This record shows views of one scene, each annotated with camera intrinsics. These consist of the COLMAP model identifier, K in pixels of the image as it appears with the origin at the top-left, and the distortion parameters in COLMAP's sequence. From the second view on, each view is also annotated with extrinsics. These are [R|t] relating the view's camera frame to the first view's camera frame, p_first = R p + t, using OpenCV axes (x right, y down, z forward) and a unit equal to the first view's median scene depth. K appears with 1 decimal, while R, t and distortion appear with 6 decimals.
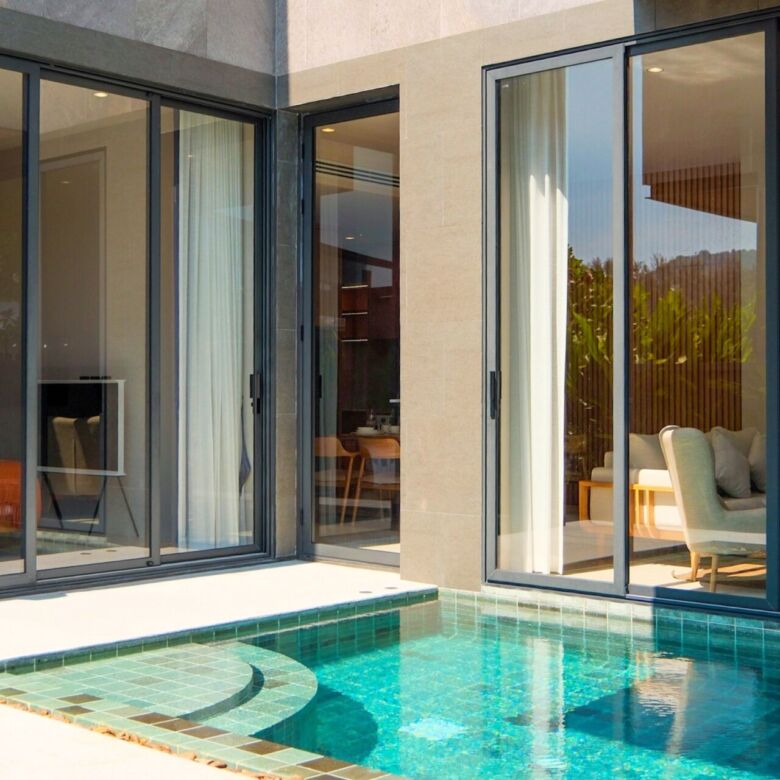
lens RADIAL K [[1271.4, 0, 390.0], [0, 1271.4, 390.0], [0, 0, 1]] dist [-0.012471, 0.024546]
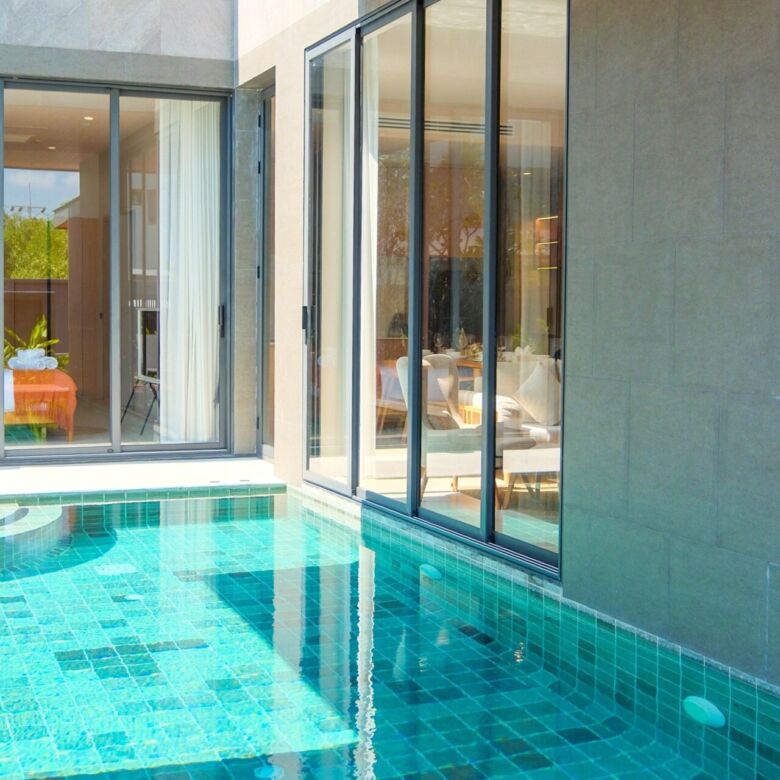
lens RADIAL K [[1271.4, 0, 390.0], [0, 1271.4, 390.0], [0, 0, 1]] dist [-0.012471, 0.024546]
pose [[0.890319, 0.034266, -0.454047, 0.662346], [-0.003286, 0.997622, 0.068845, -0.018088], [0.455326, -0.059802, 0.888314, -0.034696]]
